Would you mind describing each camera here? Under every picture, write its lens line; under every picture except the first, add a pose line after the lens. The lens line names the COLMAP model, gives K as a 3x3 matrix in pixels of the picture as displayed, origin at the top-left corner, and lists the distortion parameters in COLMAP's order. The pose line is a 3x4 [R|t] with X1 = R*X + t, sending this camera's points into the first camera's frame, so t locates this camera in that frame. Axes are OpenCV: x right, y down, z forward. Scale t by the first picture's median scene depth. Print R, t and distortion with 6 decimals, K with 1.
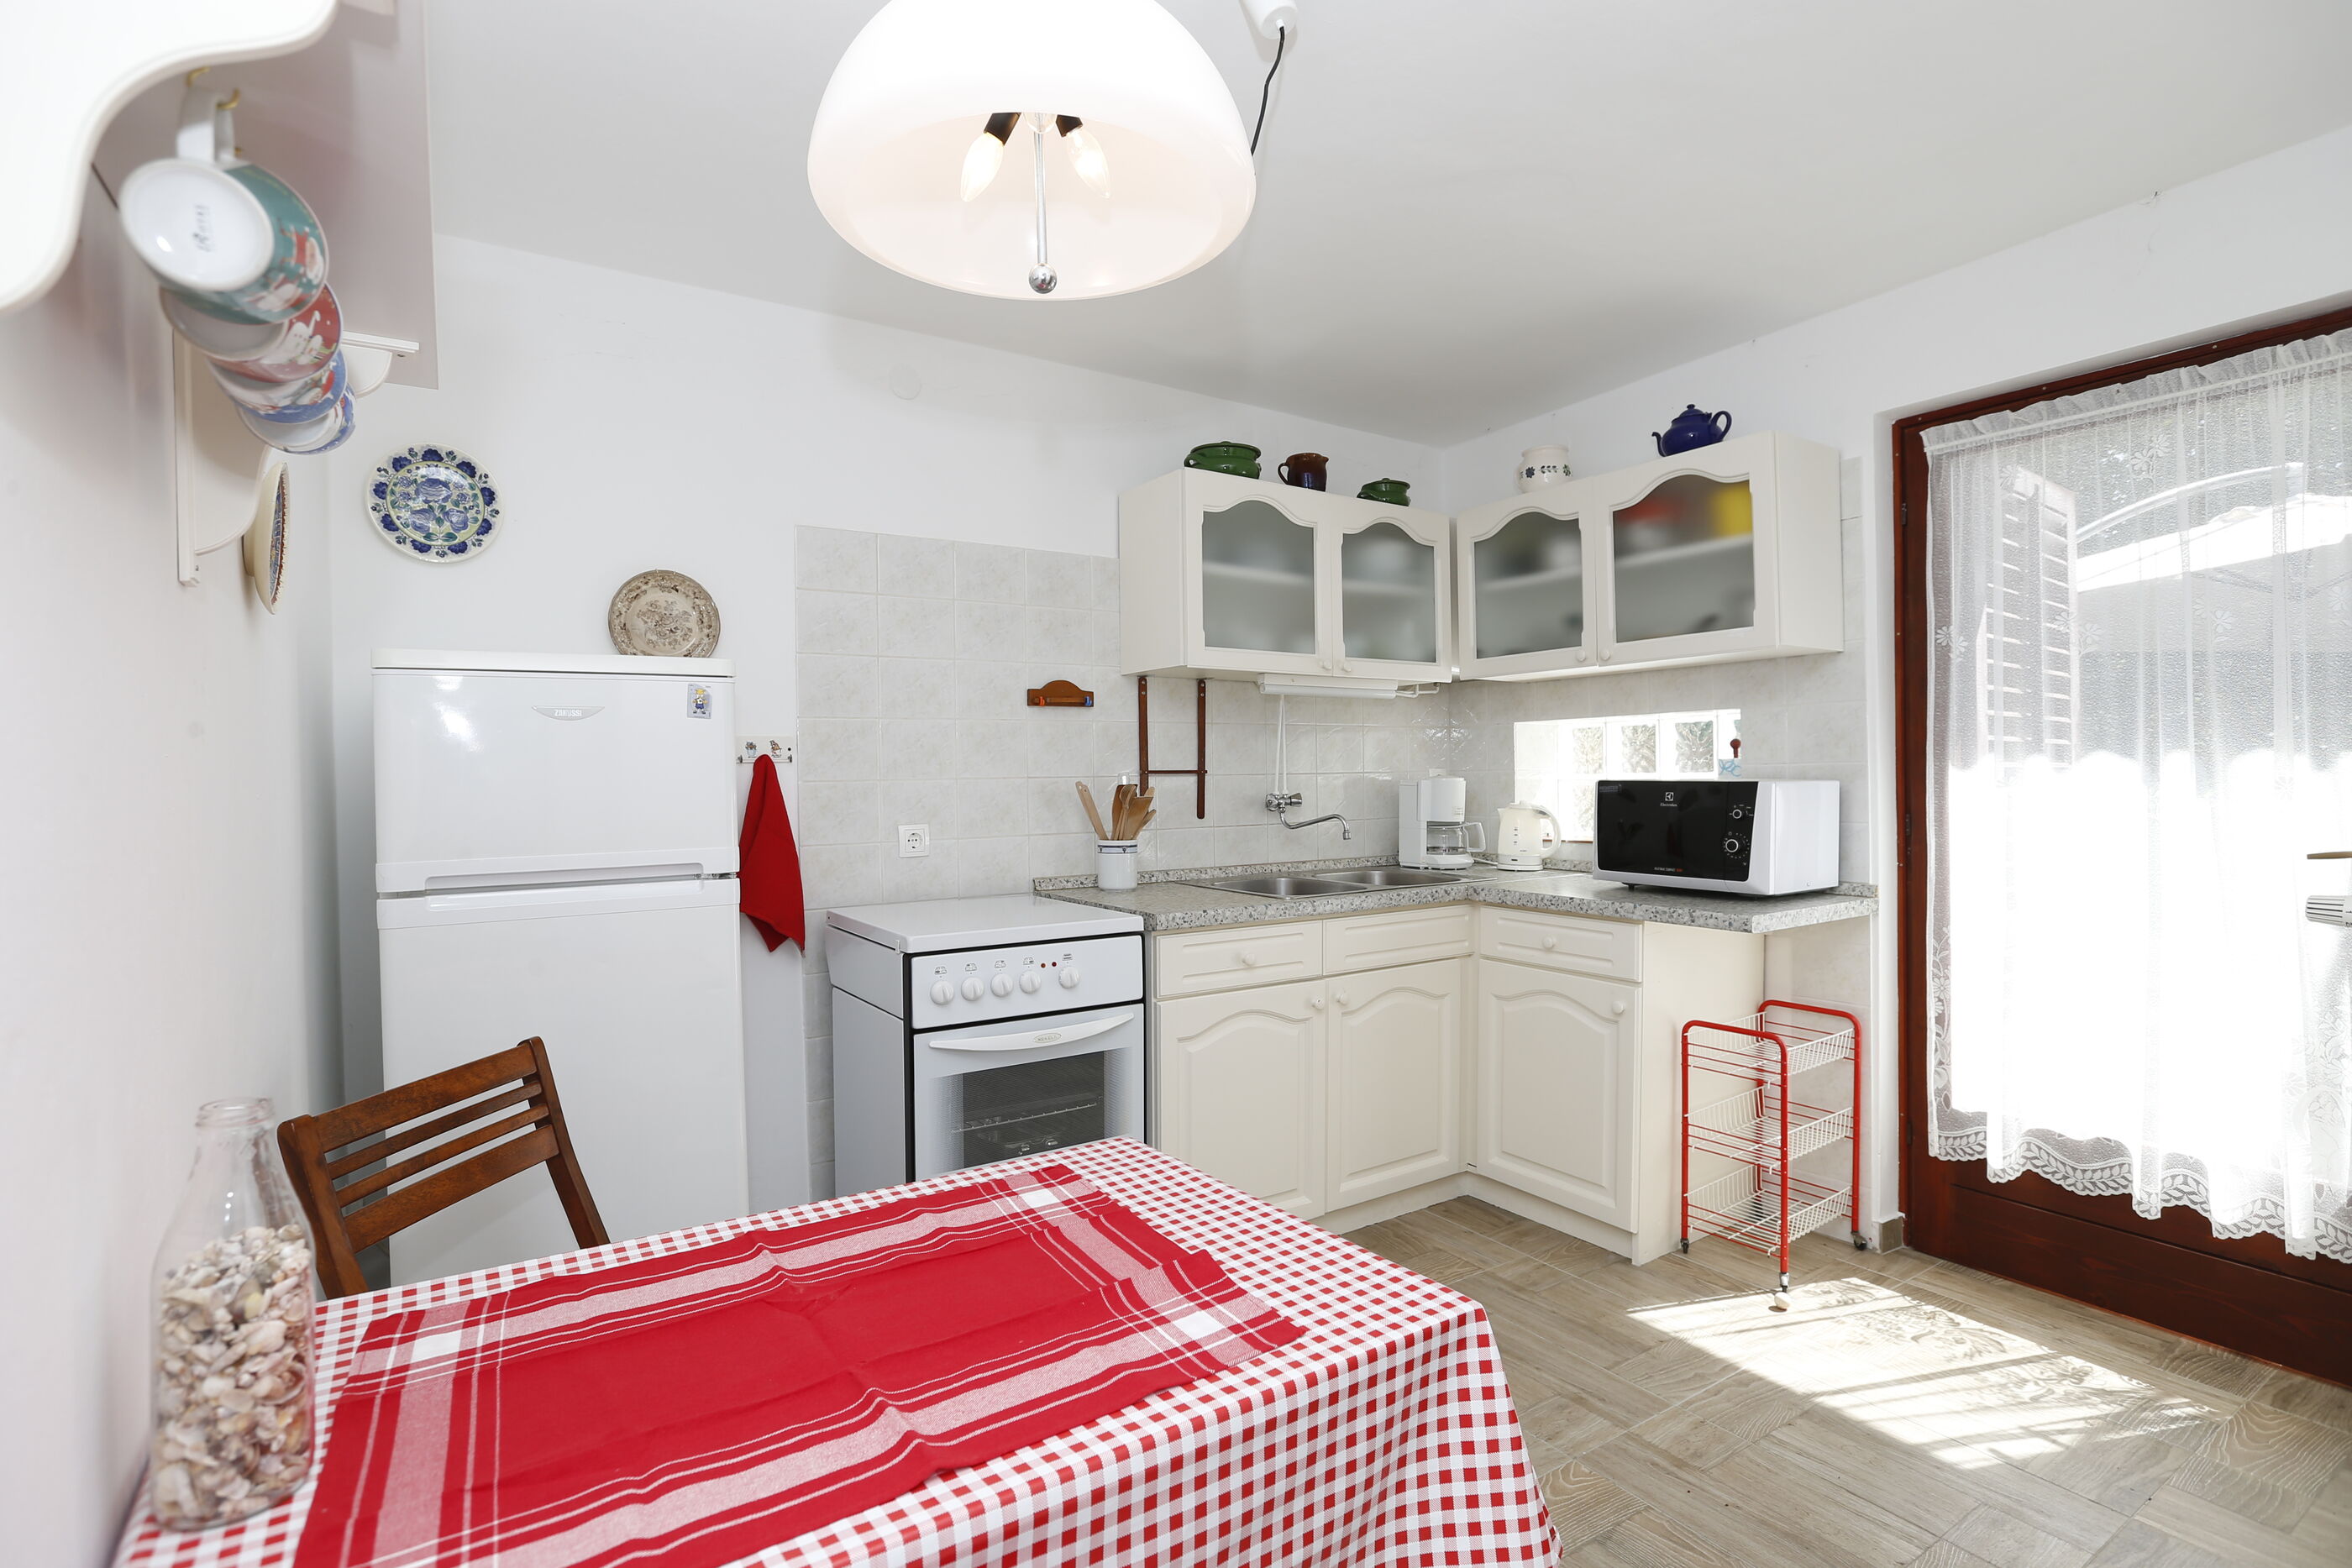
lens RADIAL K [[1139.7, 0, 1172.1], [0, 1139.7, 789.1], [0, 0, 1]] dist [-0.053493, 0.026023]
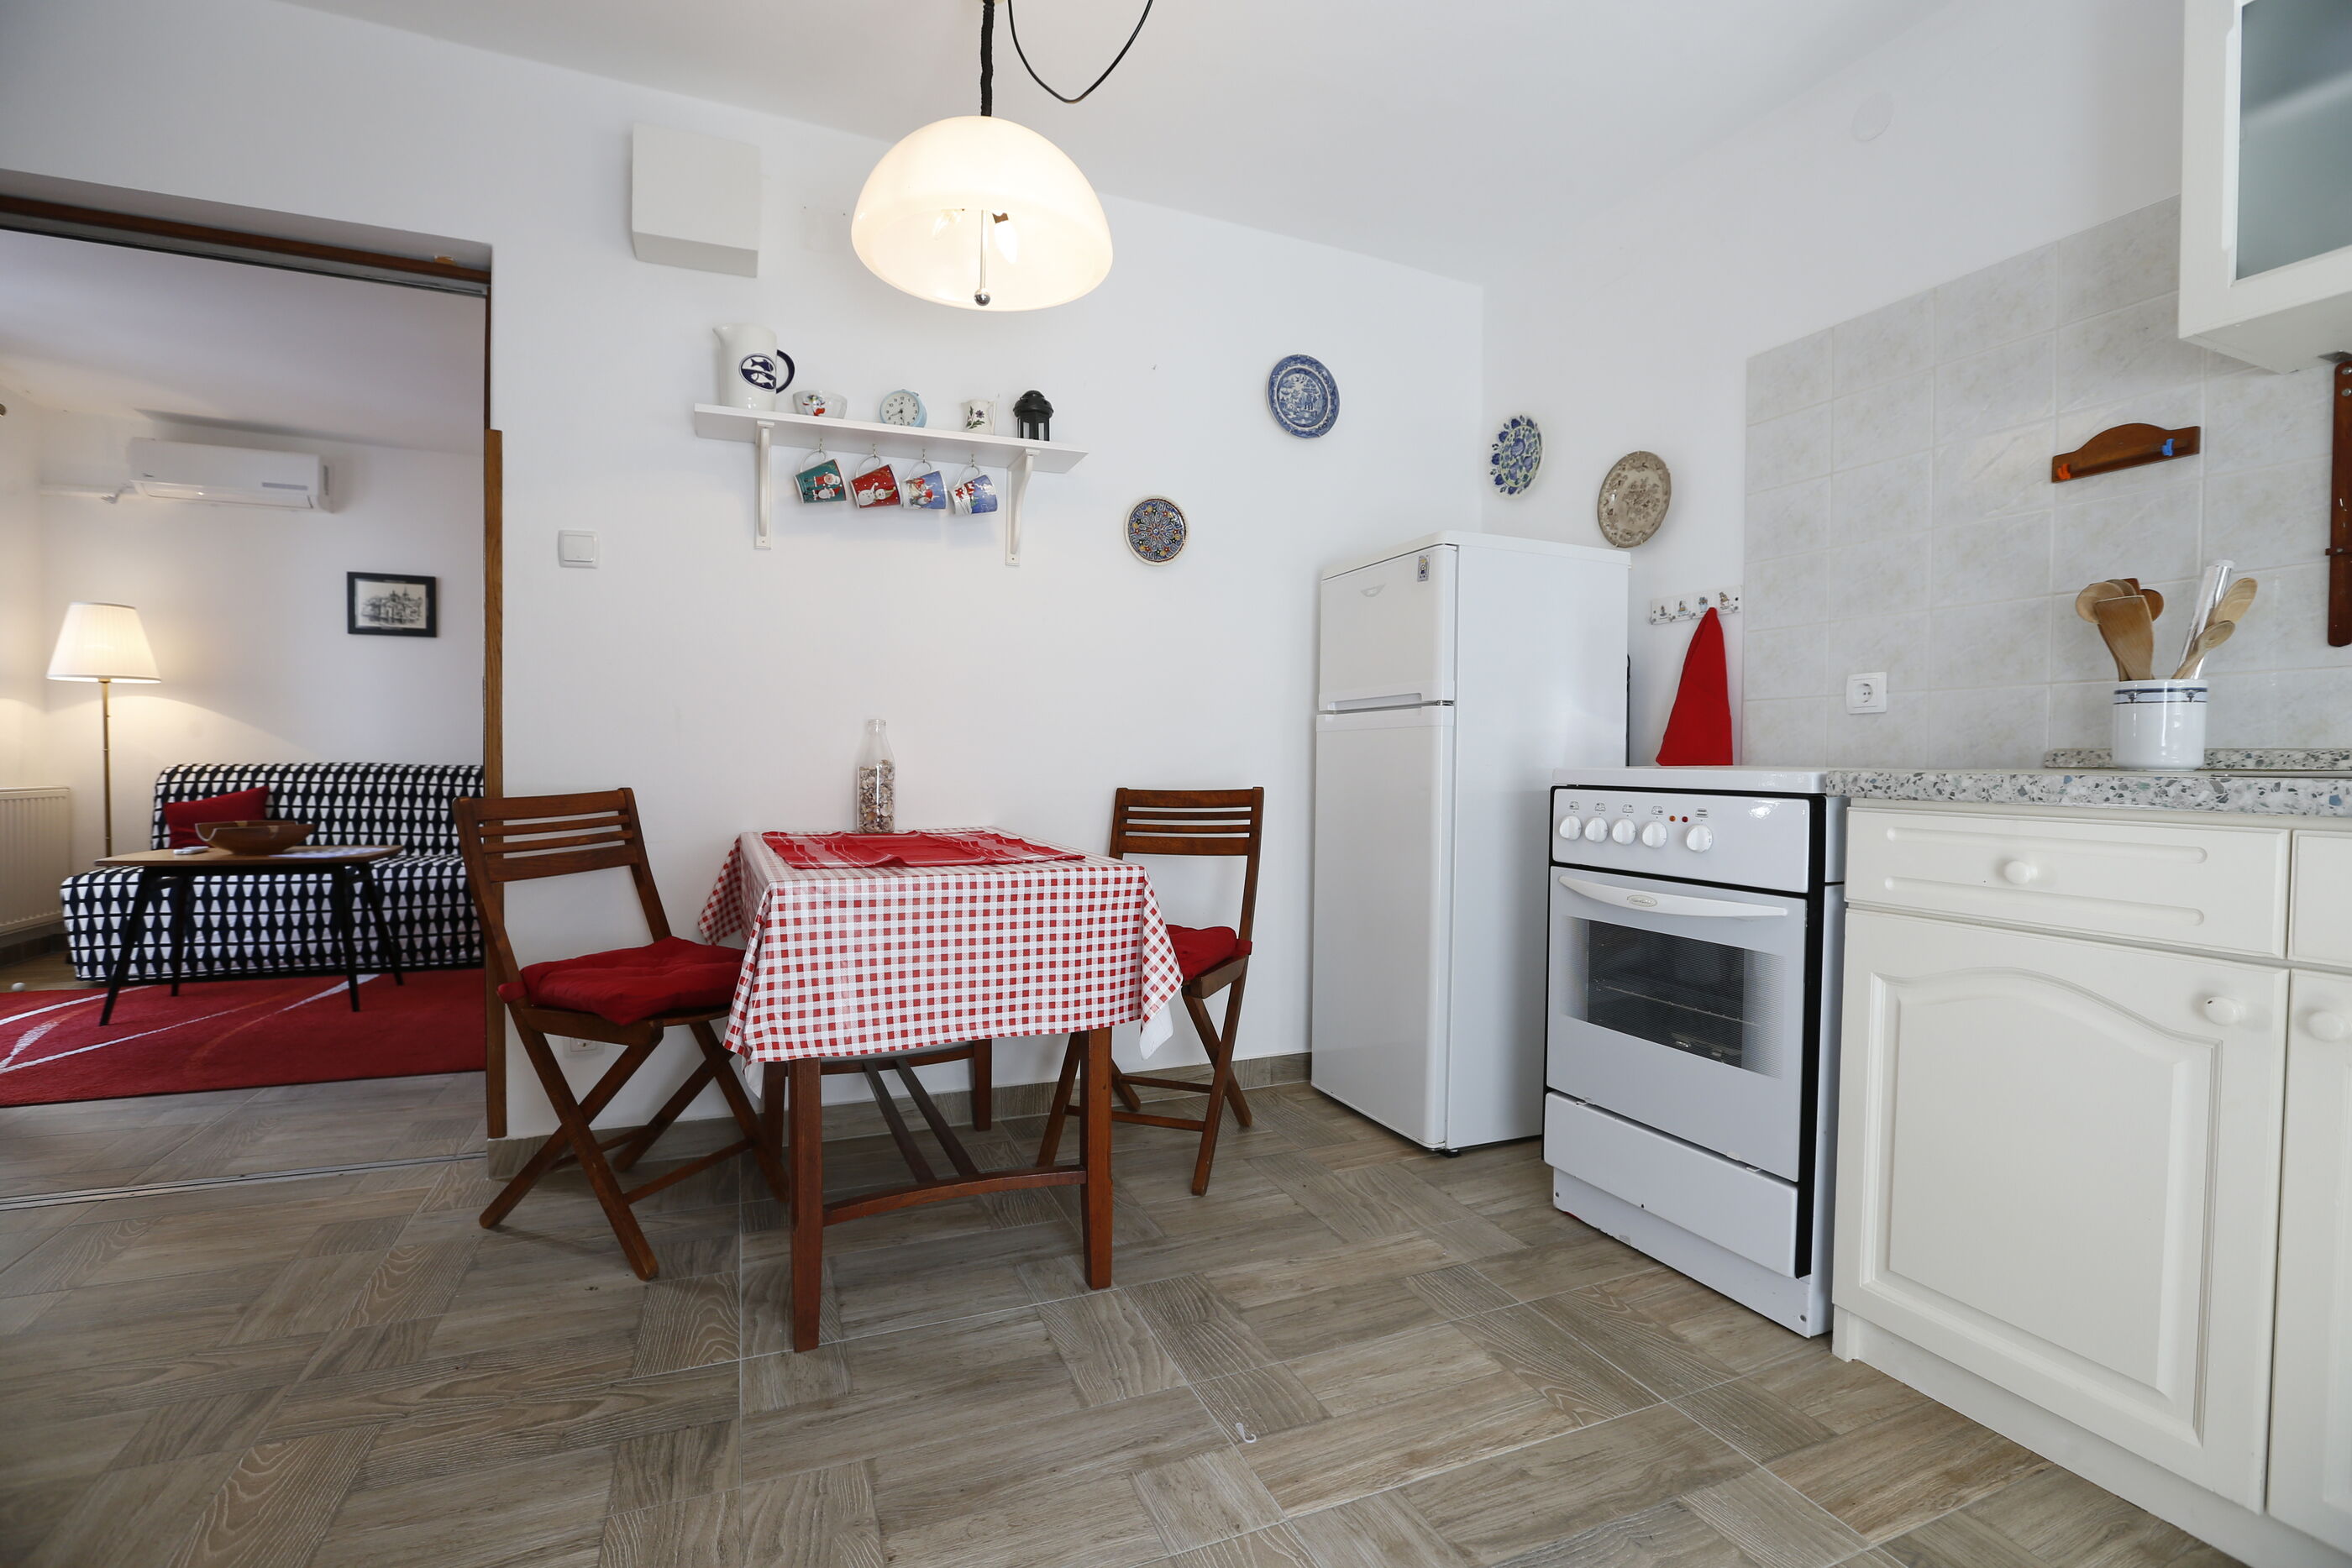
lens RADIAL K [[1070.4, 0, 1168.7], [0, 1070.4, 789.5], [0, 0, 1]] dist [-0.058038, 0.023986]
pose [[-0.187497, 0.037200, -0.981560, 0.606263], [-0.018367, 0.998975, 0.041368, 0.094025], [0.982093, 0.025785, -0.186622, 0.677255]]
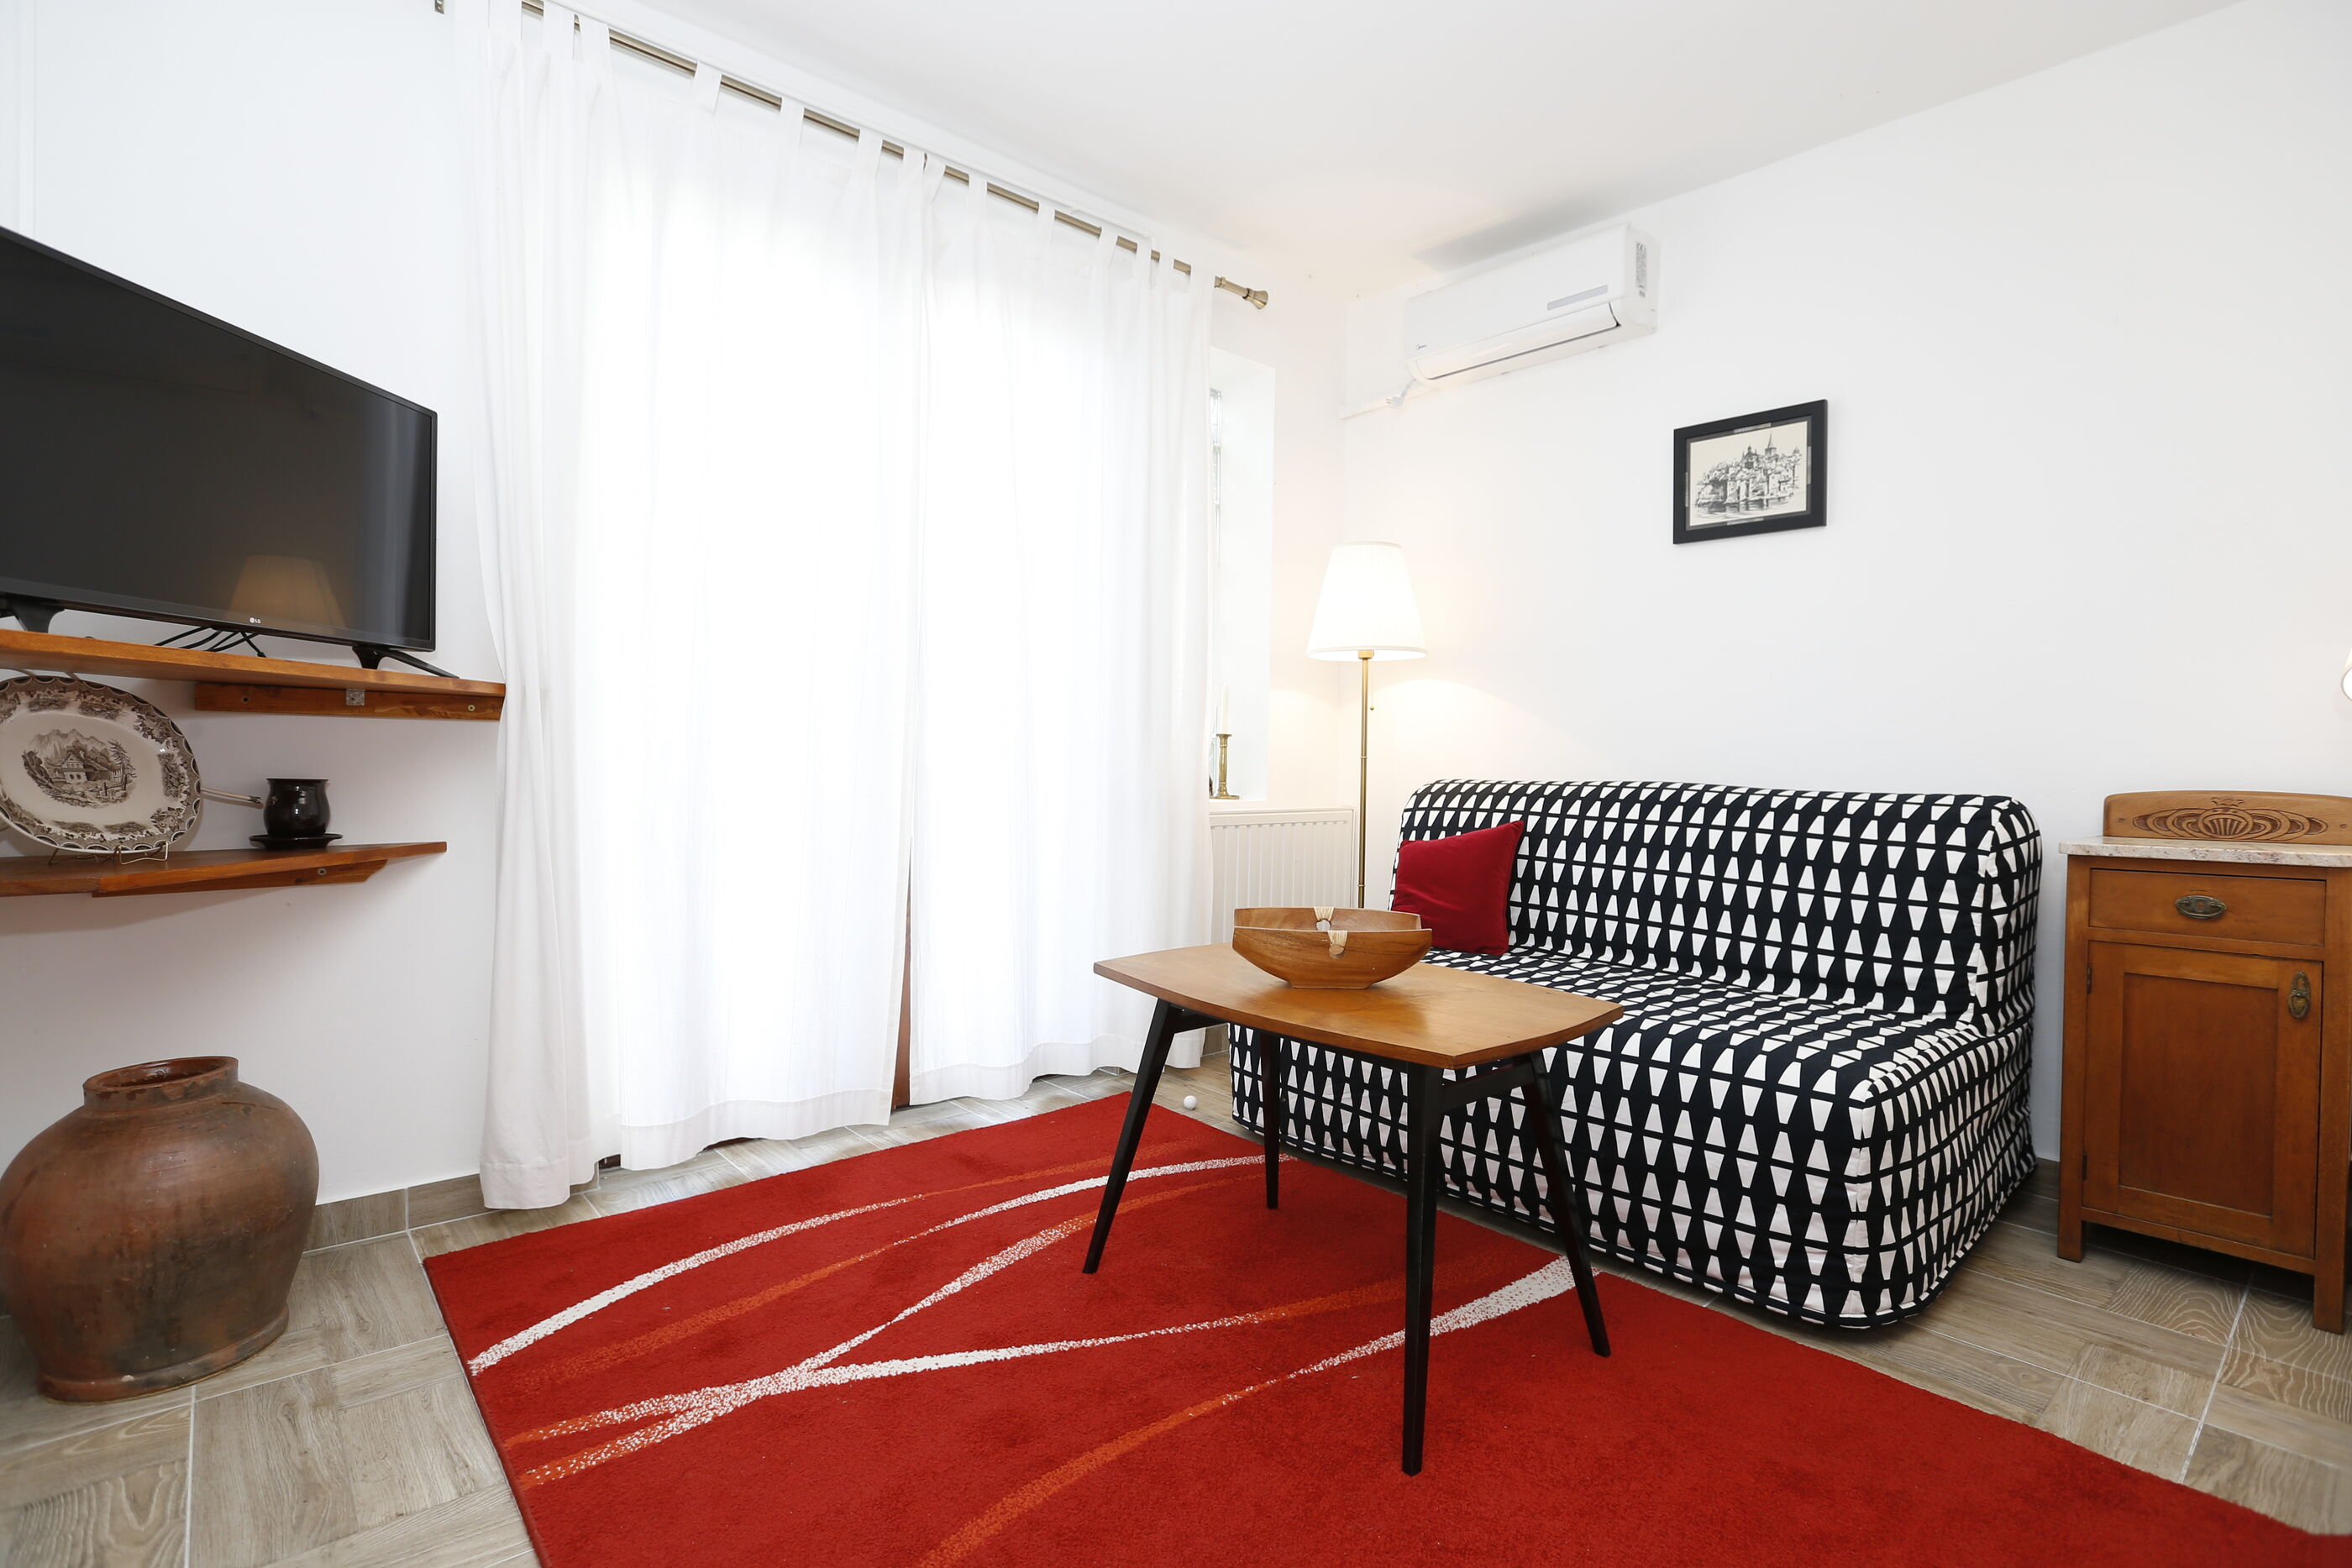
lens RADIAL K [[1131.1, 0, 1174.4], [0, 1131.1, 782.9], [0, 0, 1]] dist [-0.045867, 0.017805]
pose [[-0.989387, 0.001399, -0.145296, -0.300980], [-0.004415, 0.999202, 0.039688, 0.109768], [0.145236, 0.039909, -0.988592, -0.089601]]
